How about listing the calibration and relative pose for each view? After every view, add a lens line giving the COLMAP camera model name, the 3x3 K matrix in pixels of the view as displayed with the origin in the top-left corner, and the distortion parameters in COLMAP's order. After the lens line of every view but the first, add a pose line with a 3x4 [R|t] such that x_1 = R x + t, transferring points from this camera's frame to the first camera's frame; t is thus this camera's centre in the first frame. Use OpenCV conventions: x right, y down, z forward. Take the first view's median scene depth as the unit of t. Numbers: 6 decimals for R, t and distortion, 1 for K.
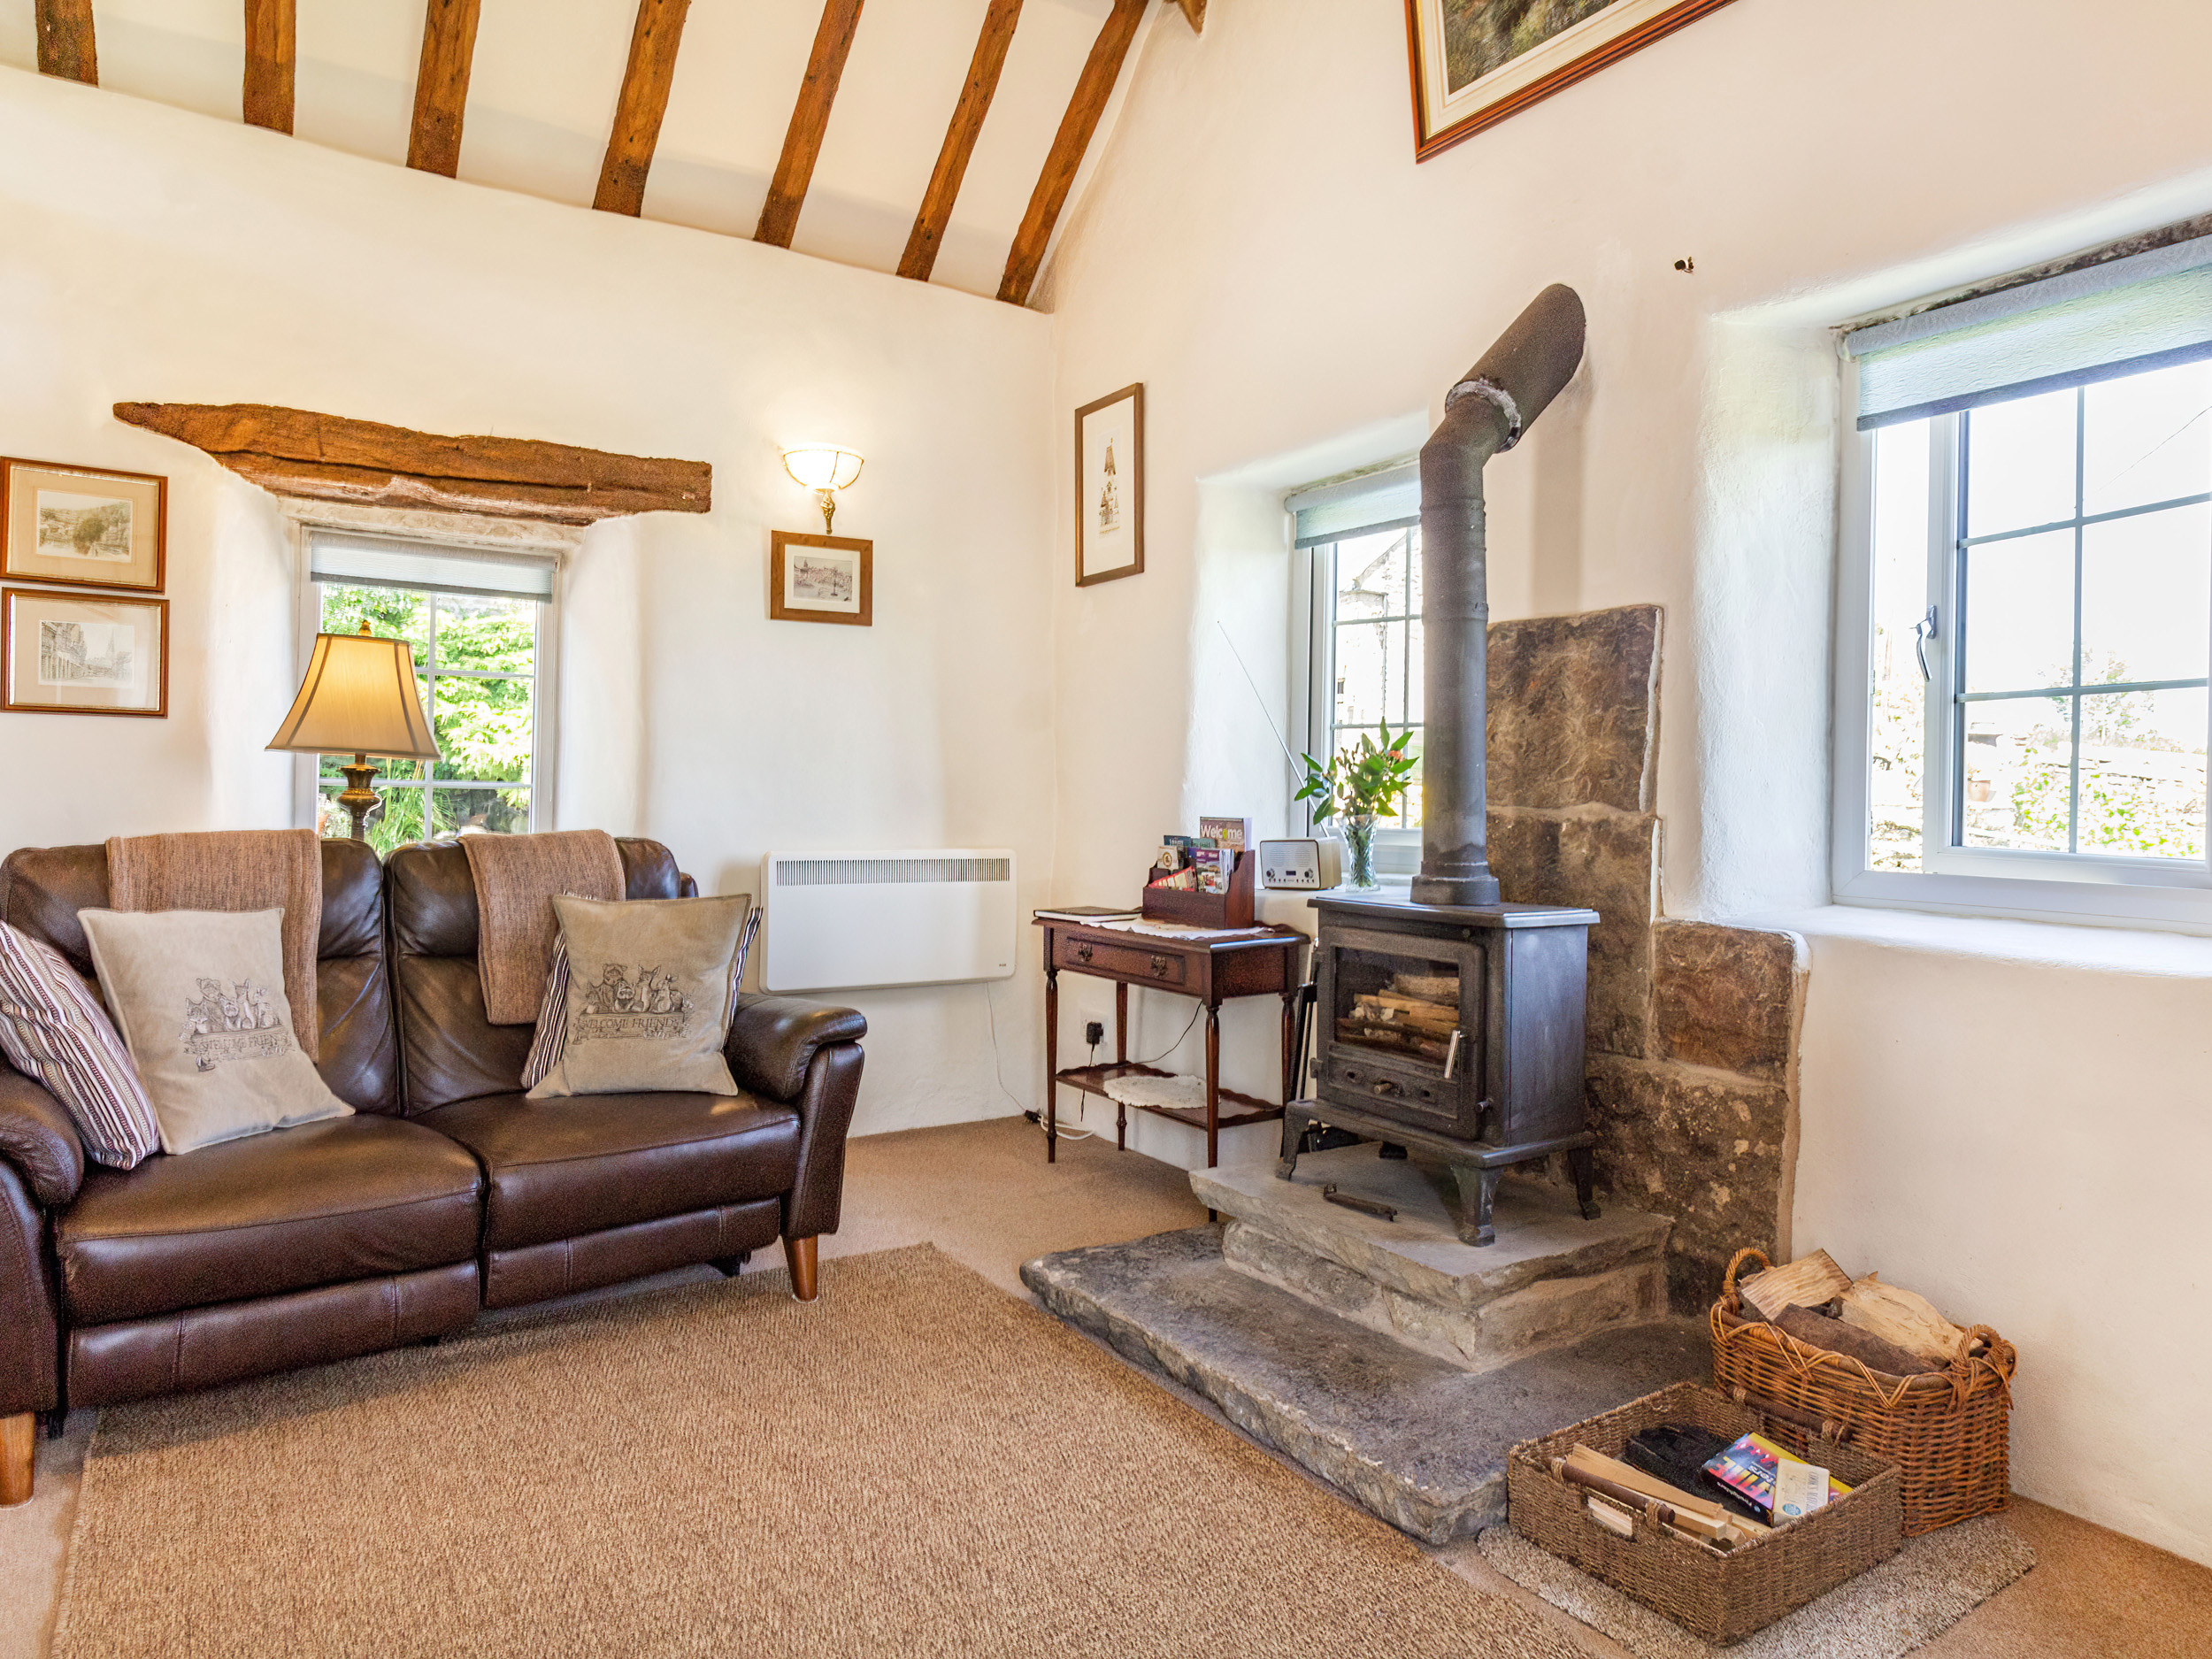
lens RADIAL K [[1318.0, 0, 1097.7], [0, 1318.0, 783.8], [0, 0, 1]] dist [0.027804, 0.000810]
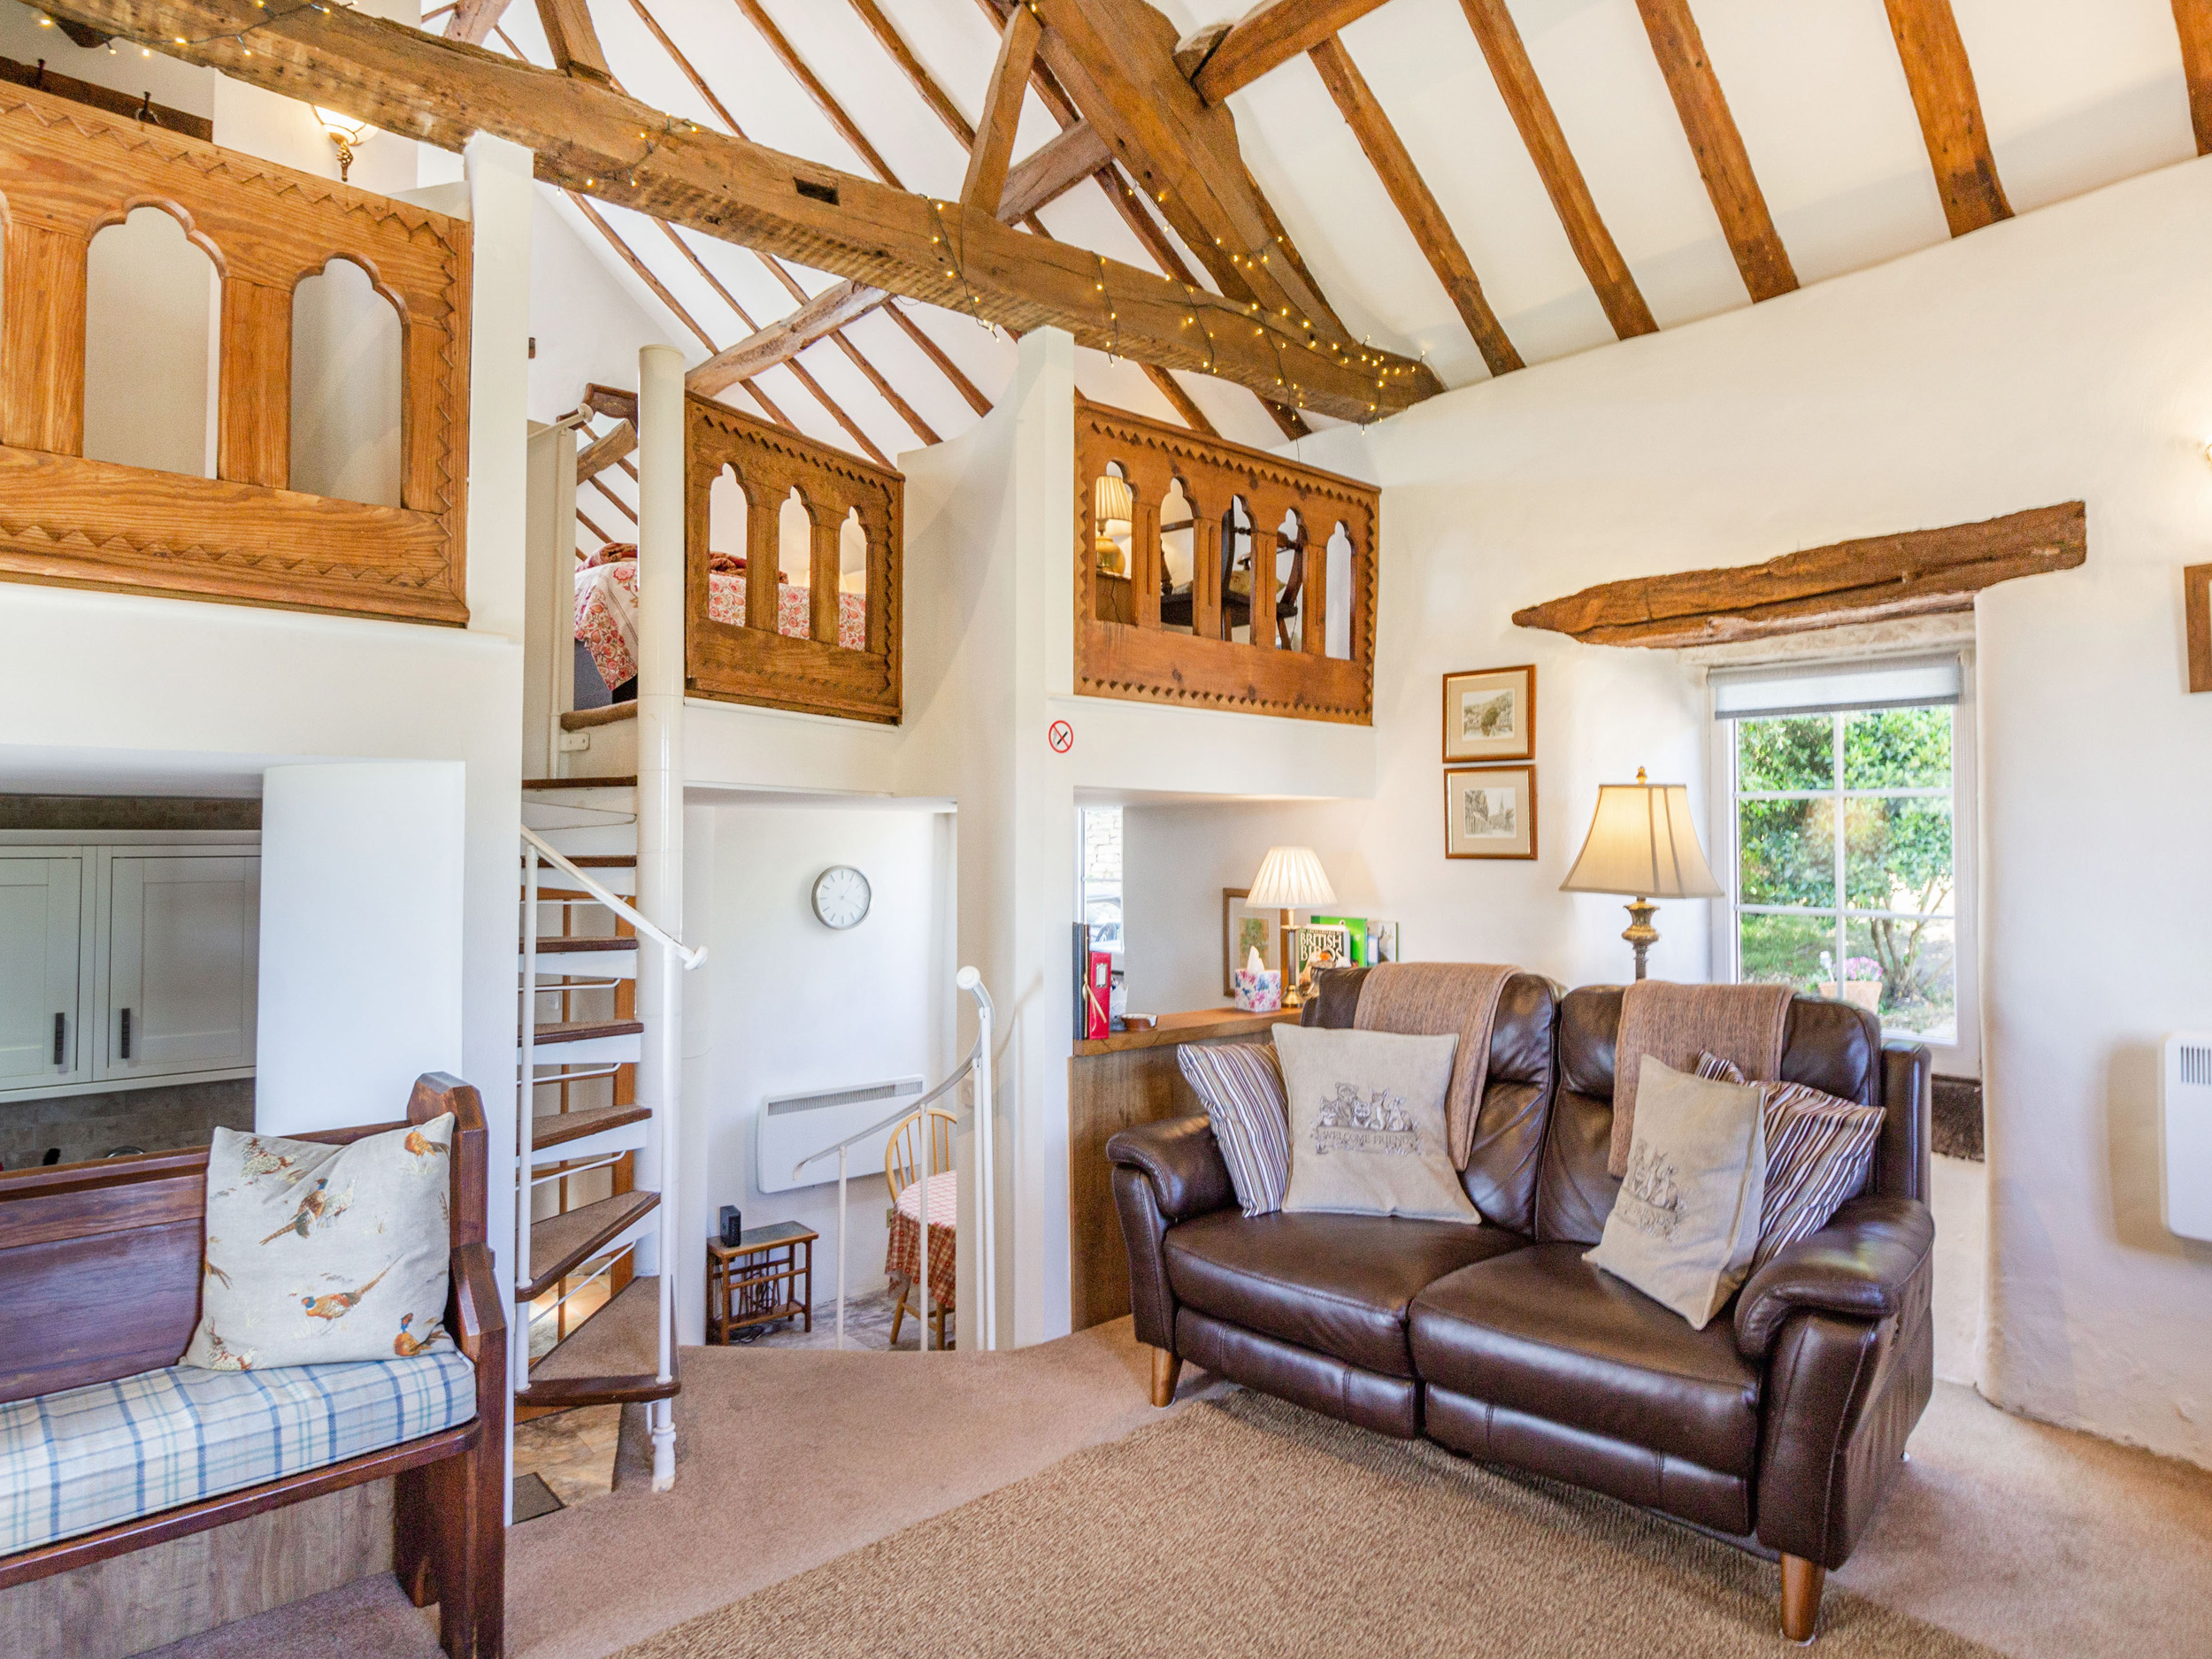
lens RADIAL K [[1301.4, 0, 1136.0], [0, 1301.4, 796.0], [0, 0, 1]] dist [-0.000670, 0.000765]
pose [[0.180627, -0.044804, -0.982531, 0.395173], [0.010705, 0.998992, -0.043587, -0.057878], [0.983493, -0.002645, 0.180925, 0.405096]]
